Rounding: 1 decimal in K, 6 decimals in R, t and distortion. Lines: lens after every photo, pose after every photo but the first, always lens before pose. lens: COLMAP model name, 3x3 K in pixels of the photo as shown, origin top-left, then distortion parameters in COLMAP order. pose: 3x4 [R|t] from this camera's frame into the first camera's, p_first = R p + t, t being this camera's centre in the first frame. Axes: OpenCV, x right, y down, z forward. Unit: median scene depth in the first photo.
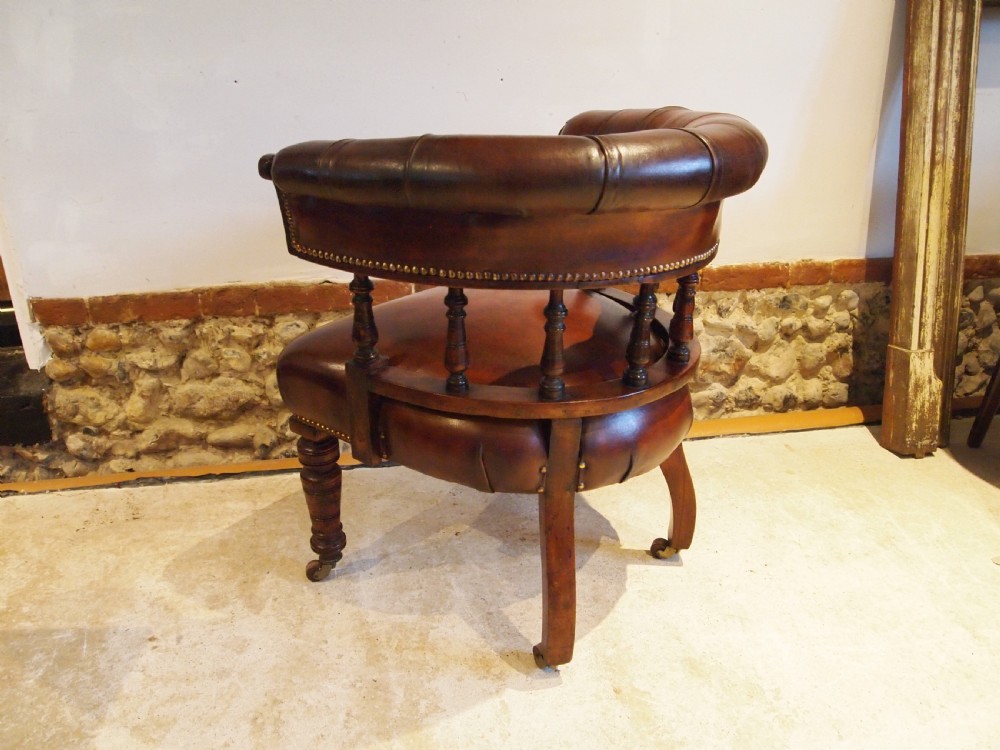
lens RADIAL K [[797.2, 0, 504.8], [0, 797.2, 376.9], [0, 0, 1]] dist [-0.049092, 0.002518]
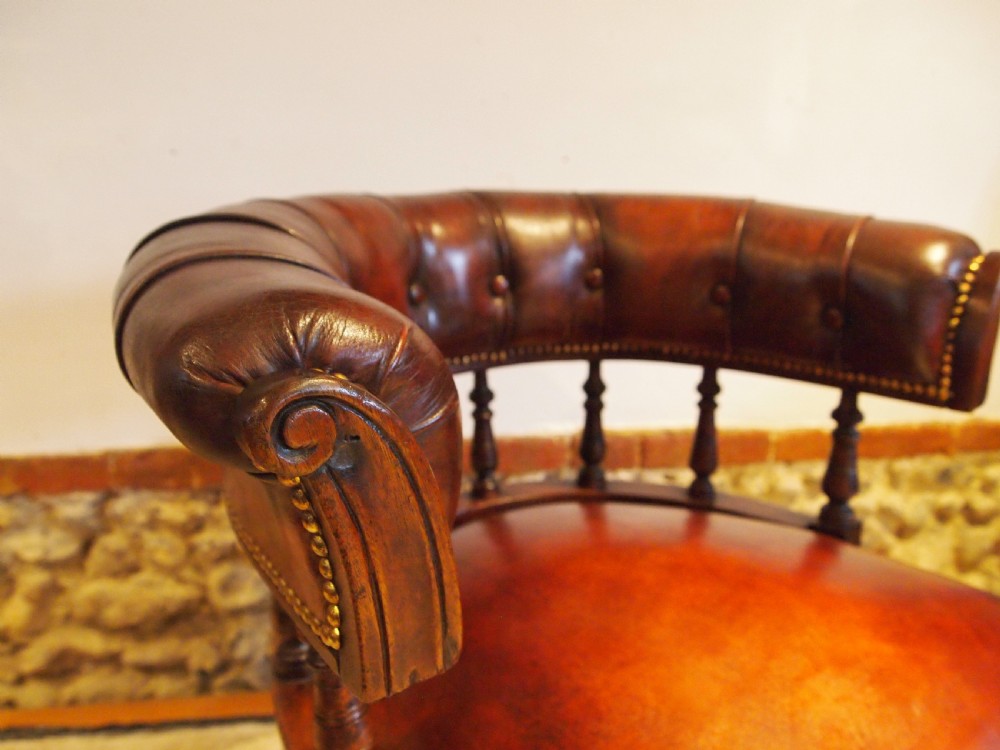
lens RADIAL K [[778.0, 0, 503.7], [0, 778.0, 376.5], [0, 0, 1]] dist [-0.050411, 0.000471]
pose [[0.999452, 0.024478, -0.022267, -0.035493], [-0.026779, 0.993606, -0.109681, -0.108219], [0.019440, 0.110217, 0.993717, 0.335551]]
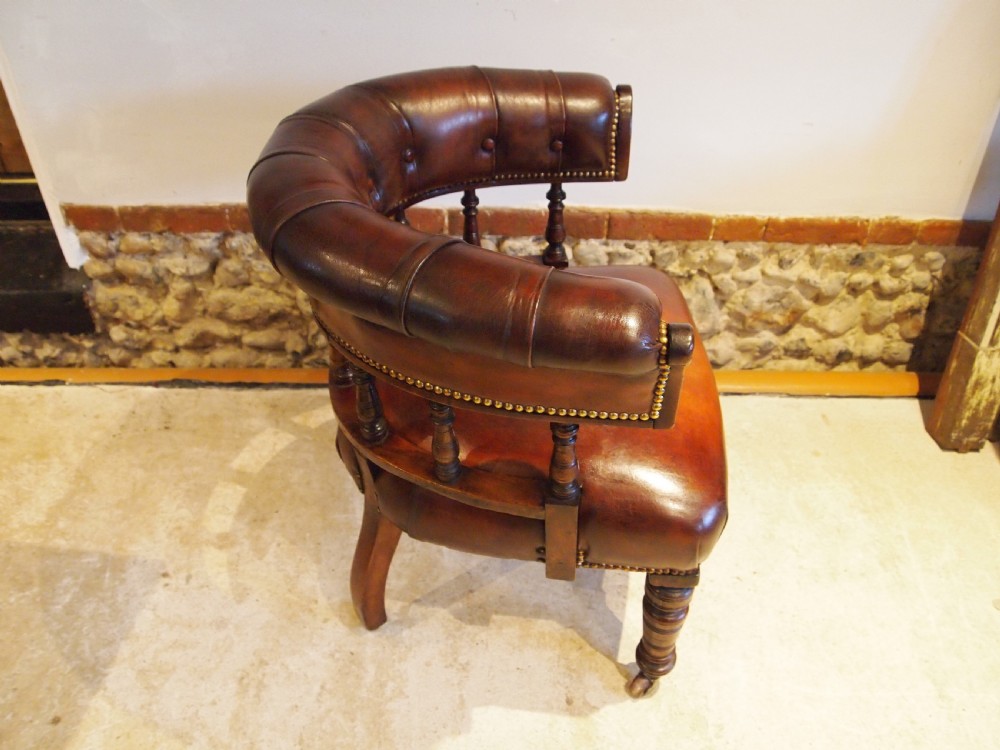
lens RADIAL K [[794.1, 0, 504.7], [0, 794.1, 377.3], [0, 0, 1]] dist [-0.048672, 0.001537]
pose [[0.986945, 0.124328, -0.102383, 0.074172], [-0.089662, 0.952210, 0.291989, -0.216784], [0.133793, -0.278997, 0.950926, 0.065376]]
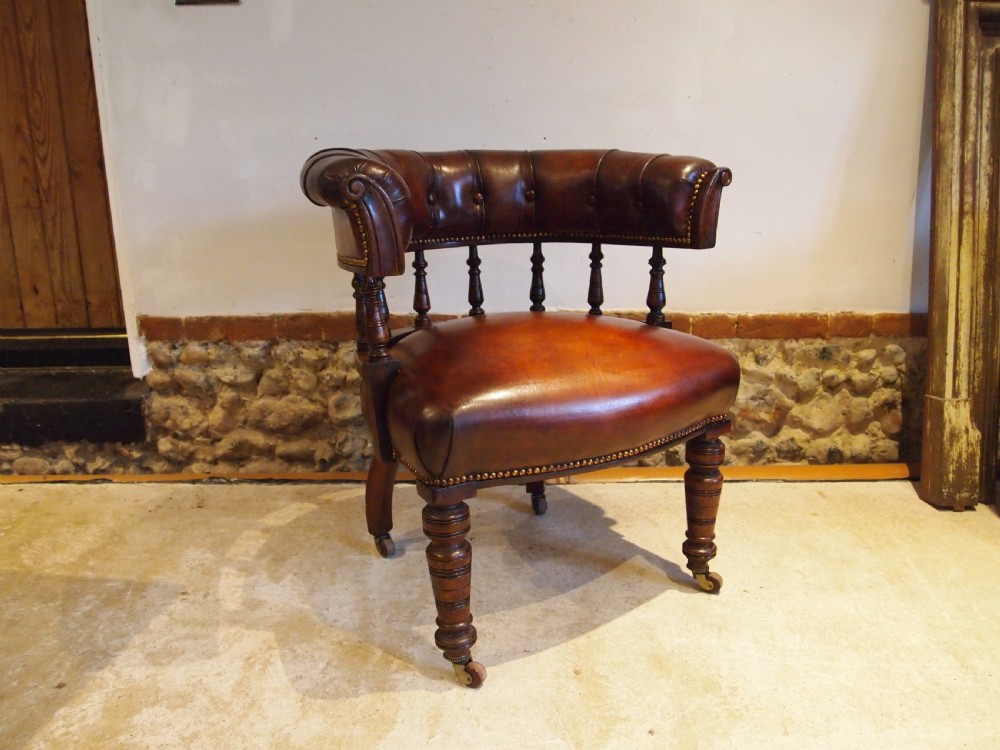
lens RADIAL K [[795.9, 0, 505.0], [0, 795.9, 375.3], [0, 0, 1]] dist [-0.048038, -0.002172]
pose [[0.984093, 0.041405, -0.172764, 0.142462], [-0.063258, 0.990393, -0.122966, 0.095329], [0.166013, 0.131939, 0.977257, -0.061318]]
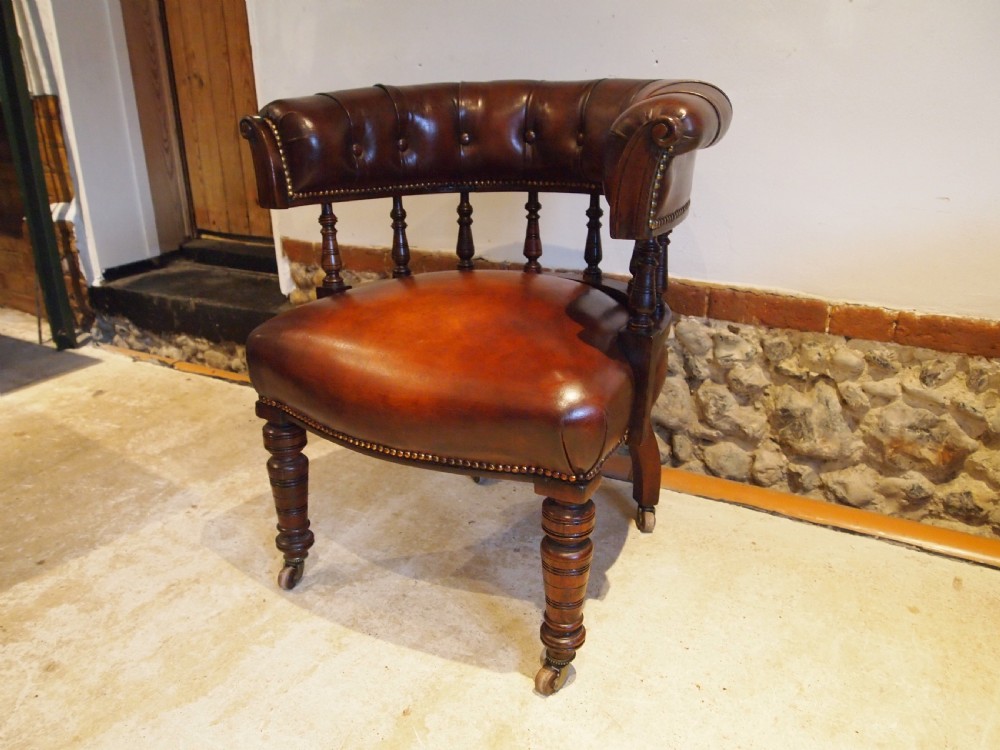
lens RADIAL K [[797.2, 0, 504.8], [0, 797.2, 376.9], [0, 0, 1]] dist [-0.049092, 0.002518]
pose [[0.764309, 0.221214, -0.605720, 0.466097], [-0.230983, 0.970908, 0.063124, -0.042339], [0.602062, 0.091665, 0.793170, 0.207183]]
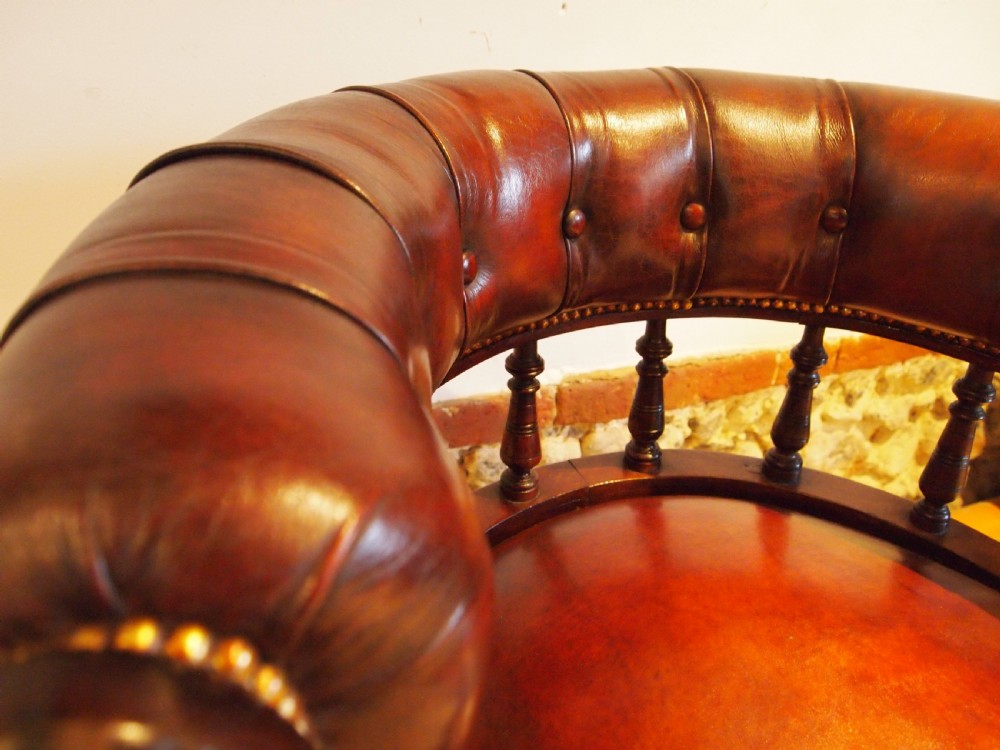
lens RADIAL K [[778.0, 0, 503.7], [0, 778.0, 376.5], [0, 0, 1]] dist [-0.050411, 0.000471]
pose [[0.974319, -0.069185, 0.214279, -0.140446], [0.045121, 0.992314, 0.115229, -0.204806], [-0.220604, -0.102601, 0.969952, 0.526056]]
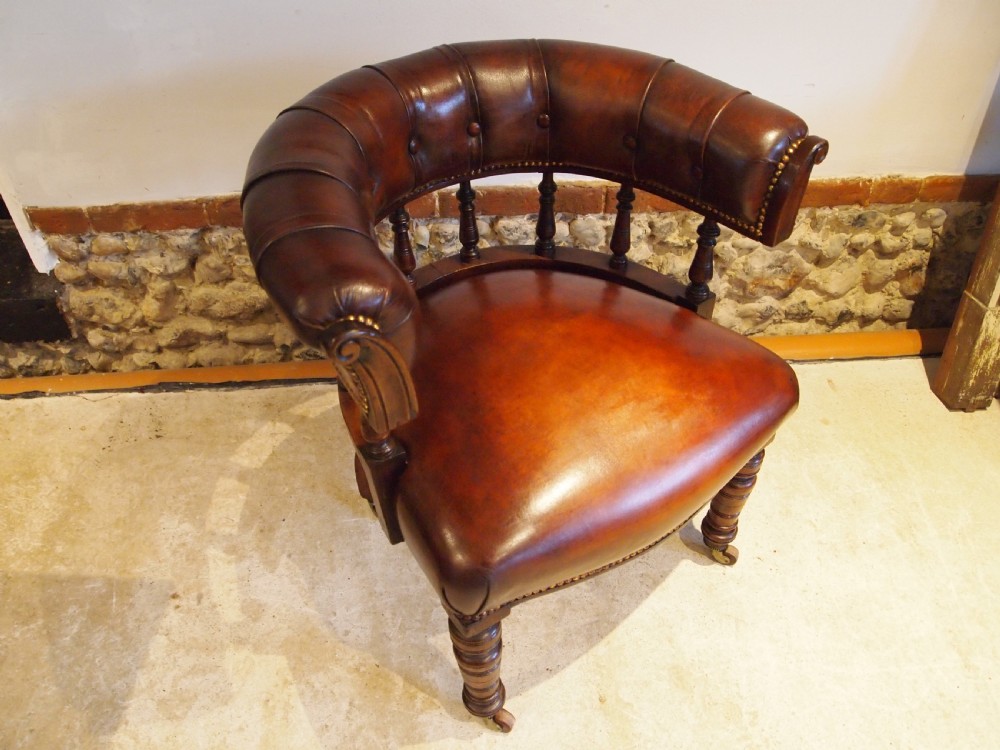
lens RADIAL K [[797.2, 0, 504.8], [0, 797.2, 376.9], [0, 0, 1]] dist [-0.049092, 0.002518]
pose [[0.995618, 0.072437, -0.059138, 0.029172], [-0.046973, 0.934243, 0.353529, -0.251734], [0.080858, -0.349202, 0.933552, 0.101334]]
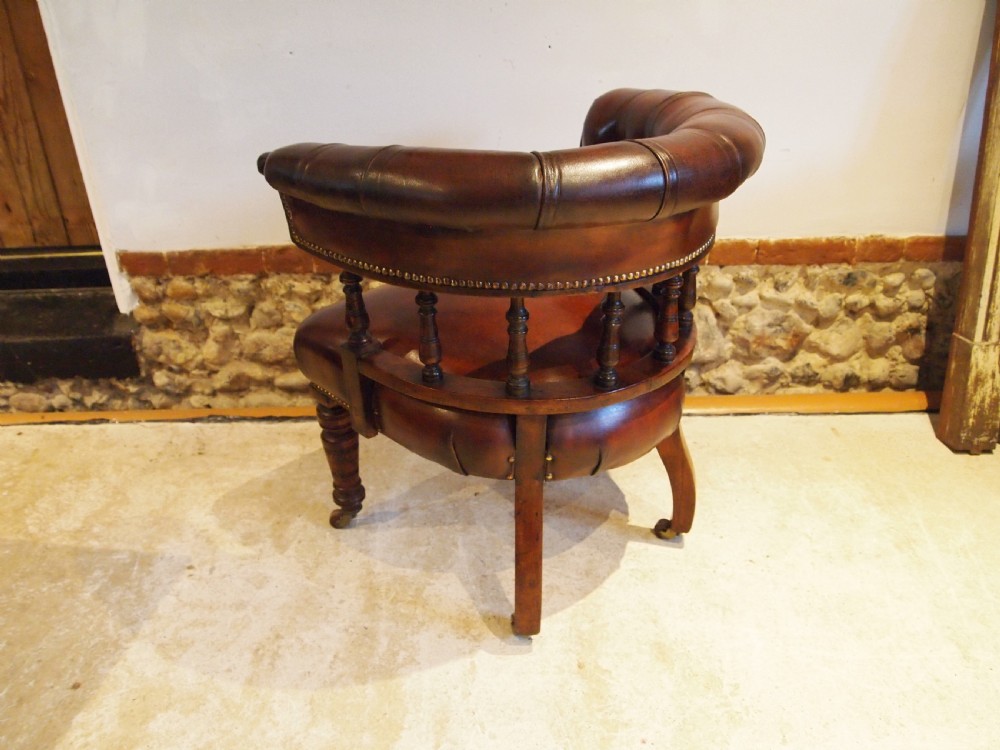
lens RADIAL K [[794.1, 0, 504.7], [0, 794.1, 377.3], [0, 0, 1]] dist [-0.048672, 0.001537]
pose [[0.982581, 0.067721, -0.173056, 0.133274], [-0.049846, 0.993155, 0.105632, -0.063235], [0.179025, -0.095166, 0.979231, -0.012392]]
